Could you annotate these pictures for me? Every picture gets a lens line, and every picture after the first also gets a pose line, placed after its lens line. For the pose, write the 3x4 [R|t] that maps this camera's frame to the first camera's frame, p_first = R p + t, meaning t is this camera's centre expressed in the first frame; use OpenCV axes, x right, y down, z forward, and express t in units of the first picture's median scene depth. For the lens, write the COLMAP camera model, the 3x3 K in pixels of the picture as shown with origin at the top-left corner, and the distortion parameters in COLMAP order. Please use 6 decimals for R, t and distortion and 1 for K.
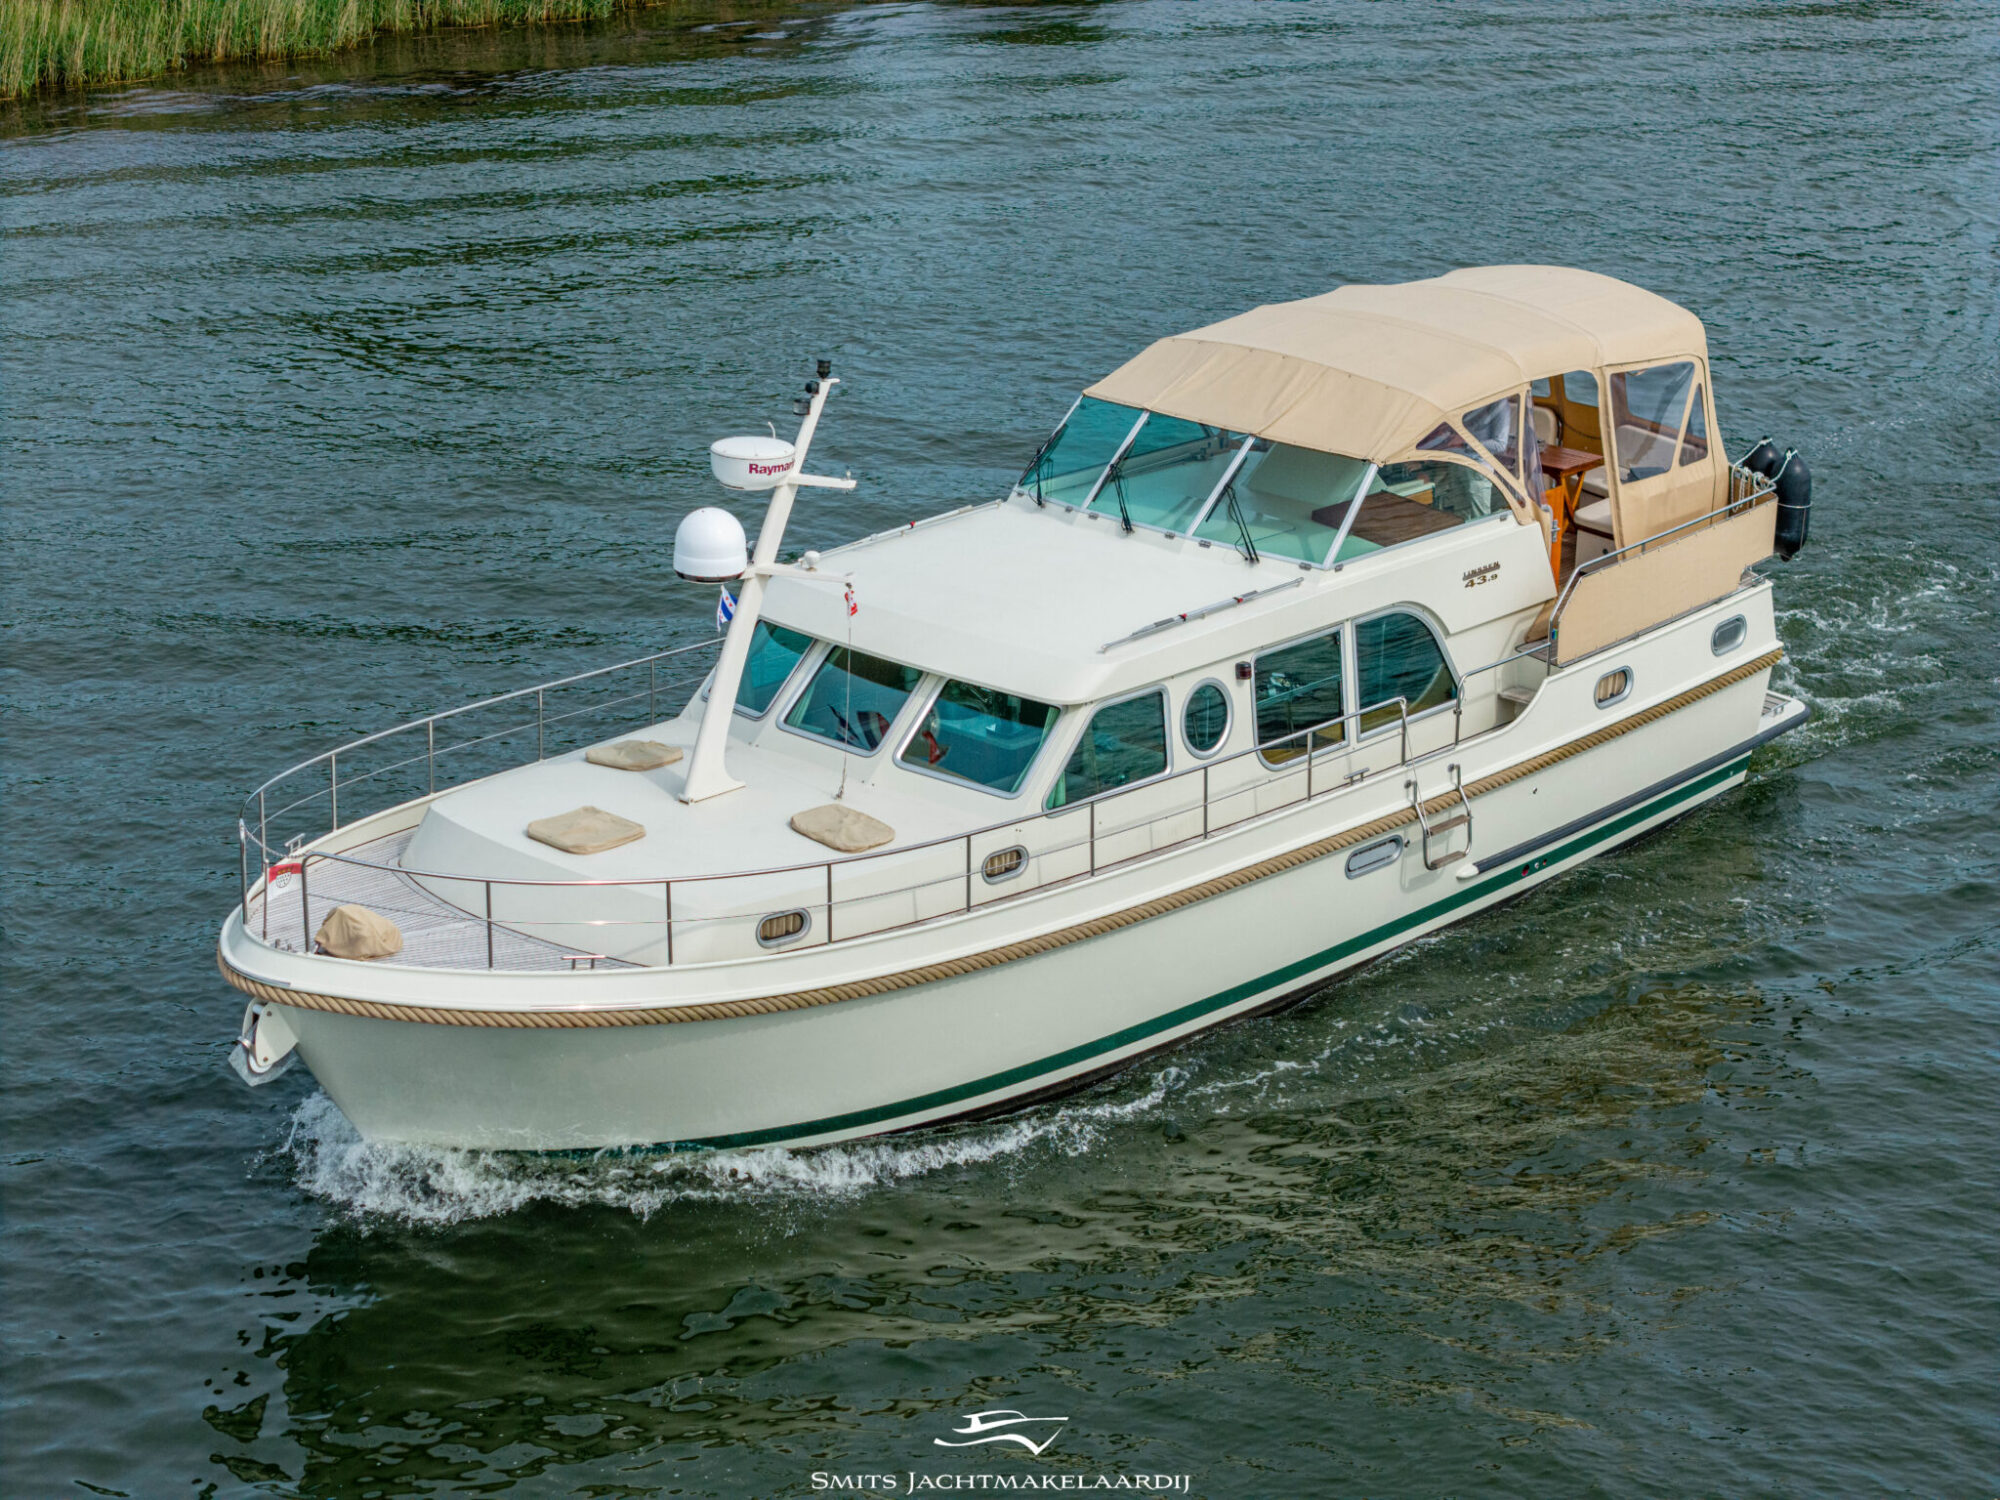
lens RADIAL K [[4000.1, 0, 1000.0], [0, 4000.1, 750.0], [0, 0, 1]] dist [-0.246348, 1.265147]
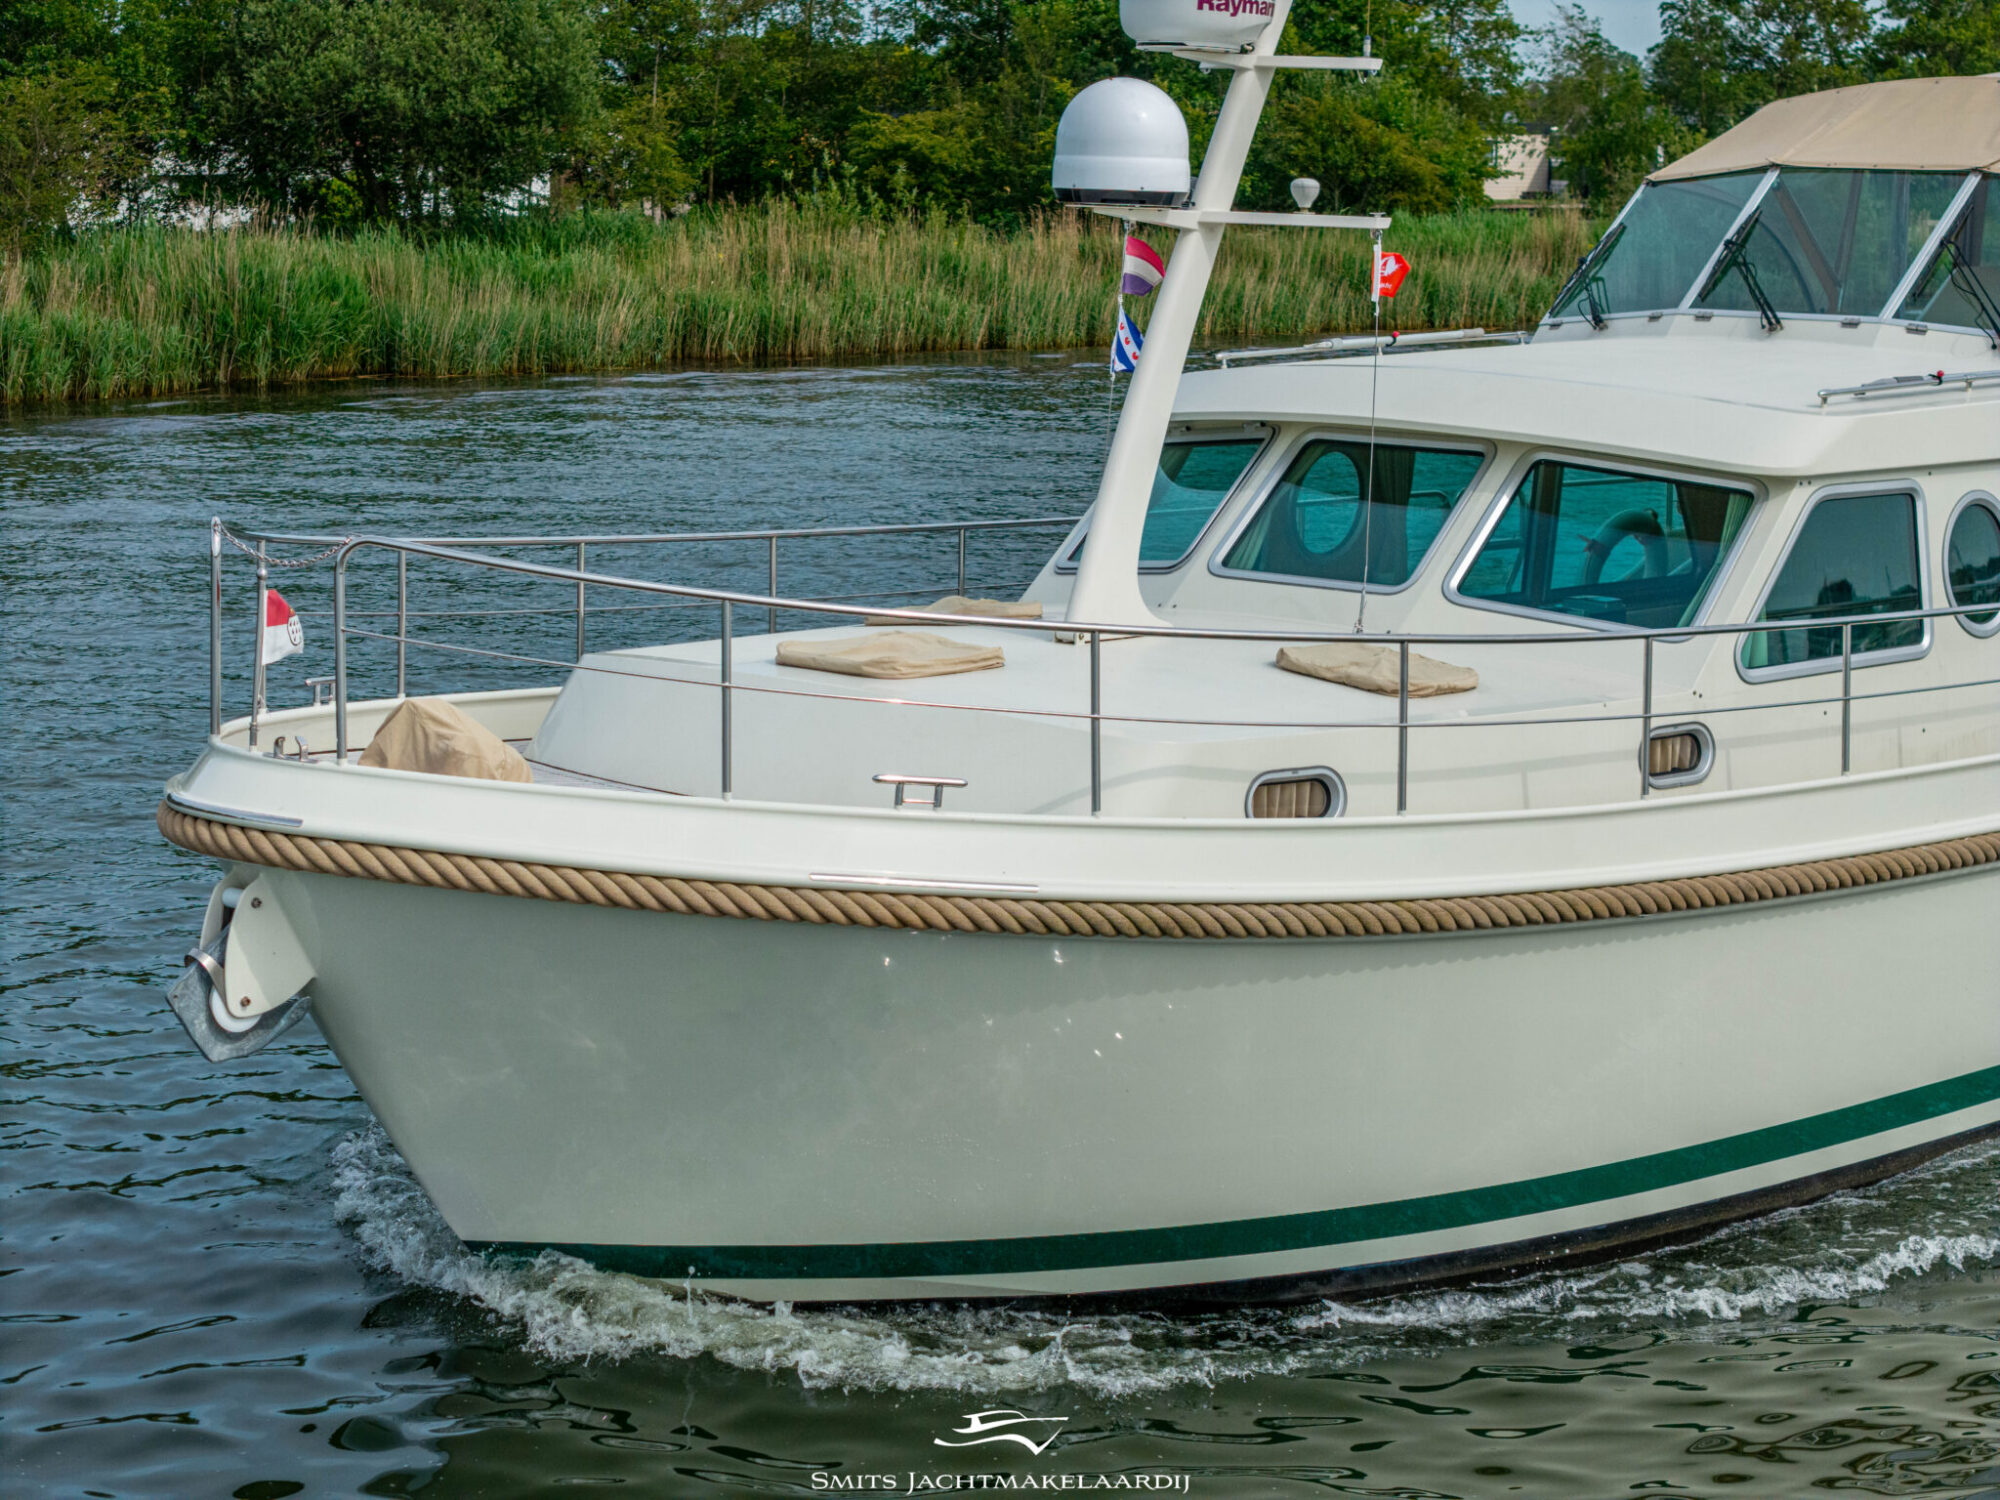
lens RADIAL K [[4000.1, 0, 1000.0], [0, 4000.1, 750.0], [0, 0, 1]] dist [-0.246348, 1.265147]
pose [[0.999841, -0.002504, -0.017677, -0.076332], [-0.000664, 0.984210, -0.177002, 0.117406], [0.017841, 0.176986, 0.984052, 0.468009]]
